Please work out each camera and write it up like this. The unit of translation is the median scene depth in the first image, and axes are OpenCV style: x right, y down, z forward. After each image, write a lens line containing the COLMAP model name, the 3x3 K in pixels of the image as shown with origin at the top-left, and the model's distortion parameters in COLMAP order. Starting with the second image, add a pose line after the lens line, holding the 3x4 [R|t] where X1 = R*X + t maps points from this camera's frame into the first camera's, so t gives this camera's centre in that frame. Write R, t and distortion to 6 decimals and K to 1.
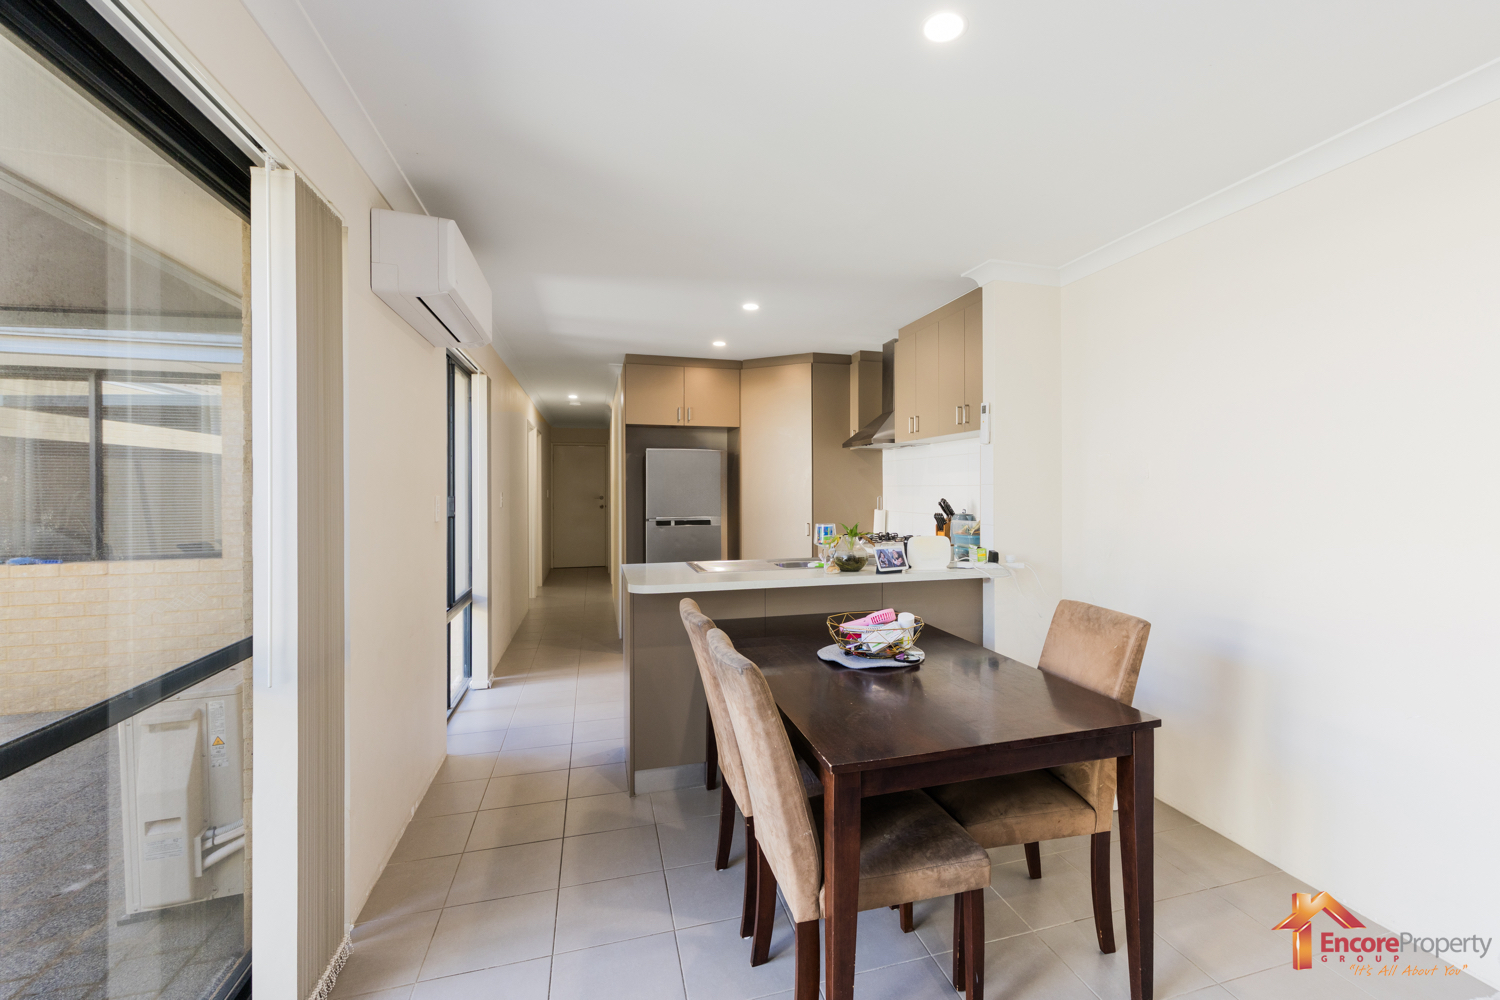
lens RADIAL K [[619.1, 0, 801.4], [0, 619.1, 497.7], [0, 0, 1]] dist [-0.000629, 0.000457]
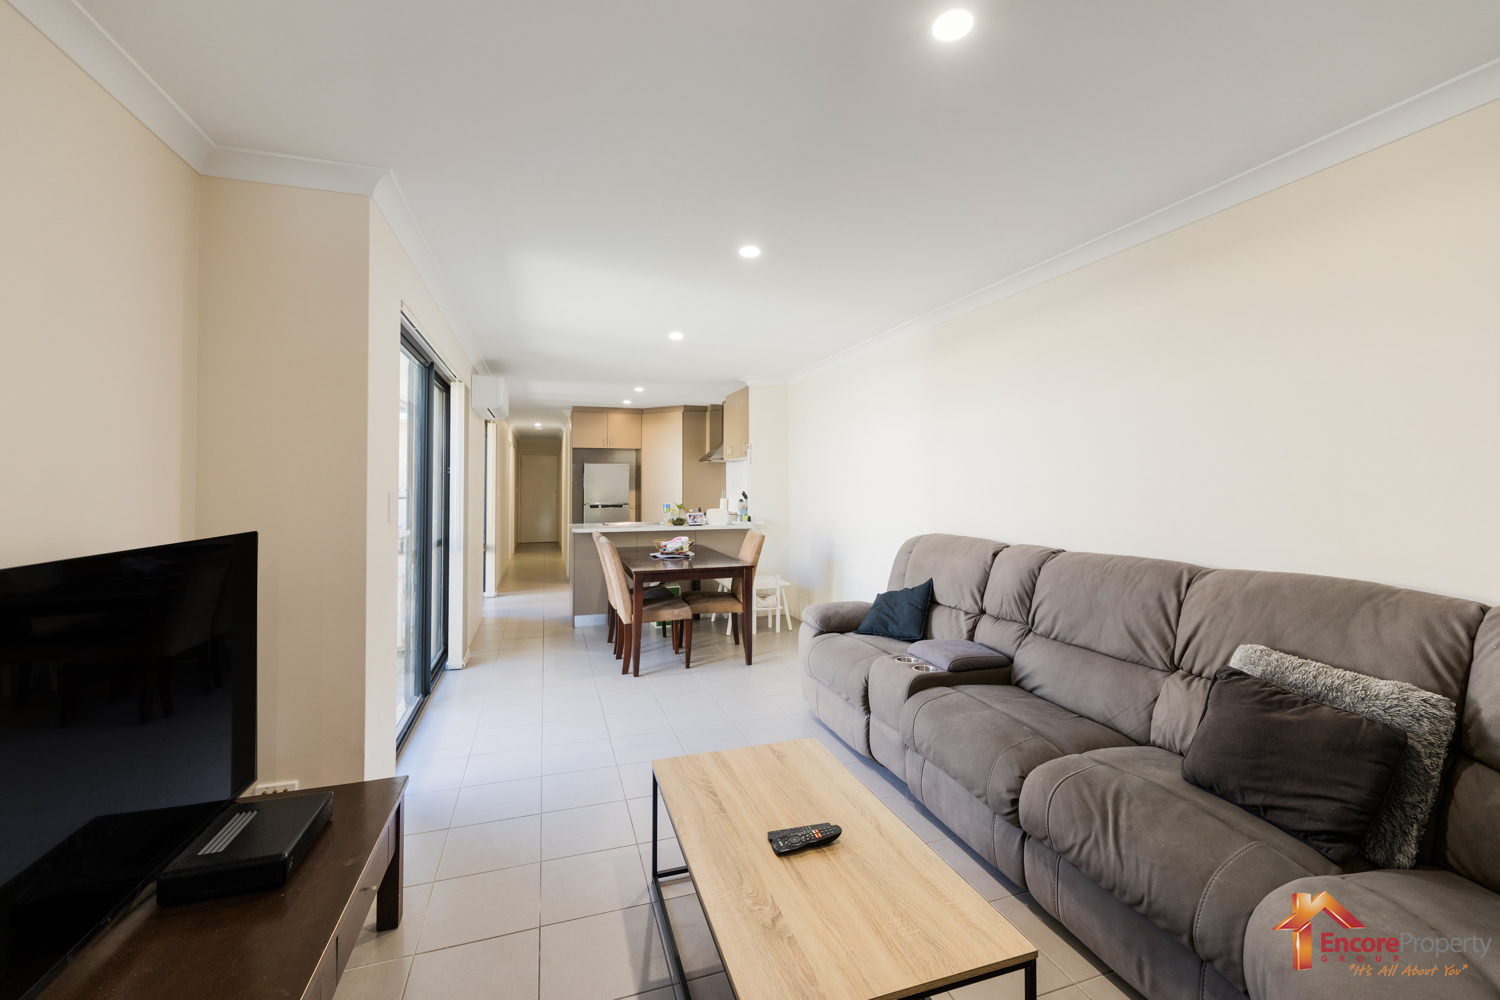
lens RADIAL K [[619.1, 0, 749.2], [0, 619.1, 470.5], [0, 0, 1]] dist [-0.000629, 0.000457]
pose [[0.999995, -0.003179, -0.000751, 0.205434], [0.003149, 0.999290, -0.037543, 0.008247], [0.000870, 0.037540, 0.999295, -0.706883]]
